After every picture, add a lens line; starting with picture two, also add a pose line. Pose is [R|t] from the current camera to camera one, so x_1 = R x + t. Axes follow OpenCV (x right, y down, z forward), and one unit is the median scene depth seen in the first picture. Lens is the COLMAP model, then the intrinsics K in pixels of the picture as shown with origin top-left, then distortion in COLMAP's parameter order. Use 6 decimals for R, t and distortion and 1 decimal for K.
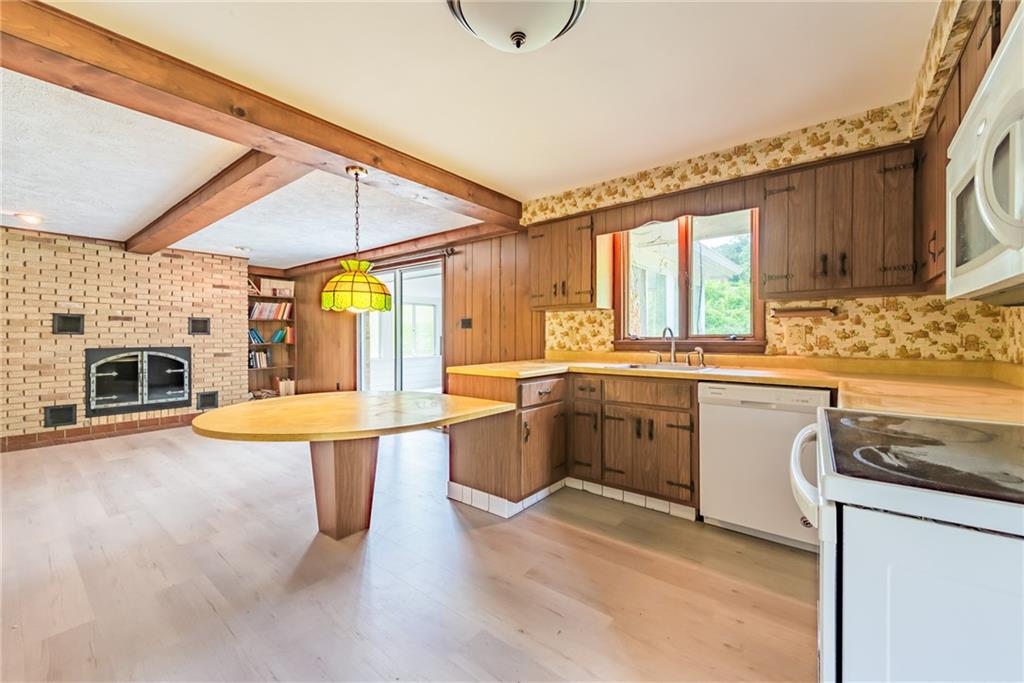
lens RADIAL K [[412.1, 0, 512.3], [0, 412.1, 338.3], [0, 0, 1]] dist [0.007590, 0.000254]
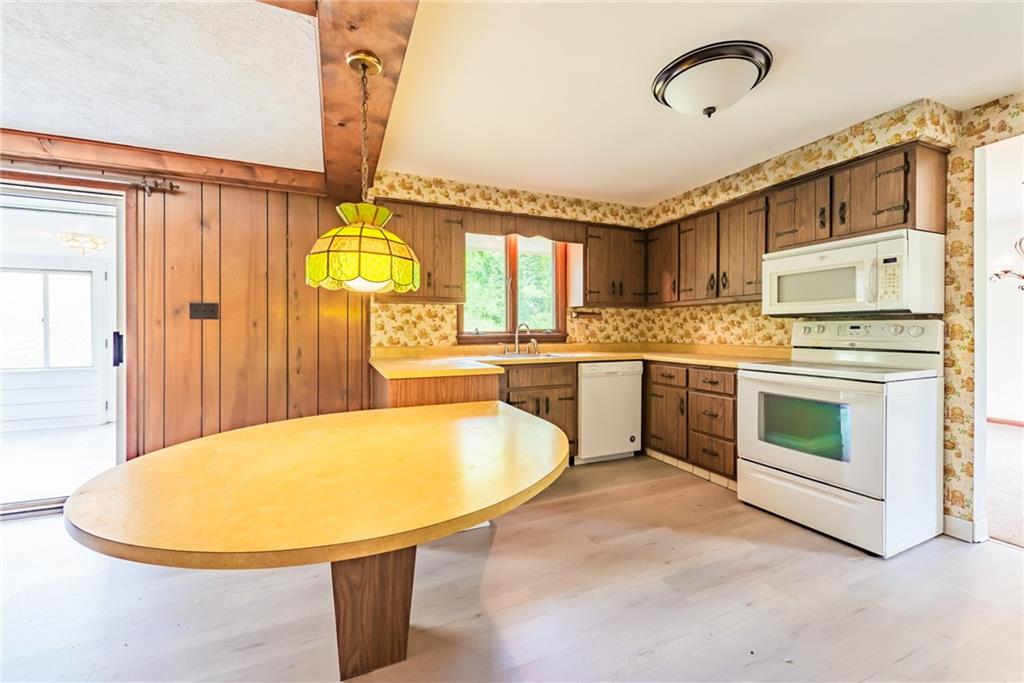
lens RADIAL K [[412.1, 0, 516.1], [0, 412.1, 335.0], [0, 0, 1]] dist [0.007590, 0.000254]
pose [[0.457026, -0.007174, 0.889424, -0.762356], [0.009029, 0.999953, 0.003425, 0.004275], [-0.889407, 0.006465, 0.457070, 0.486916]]
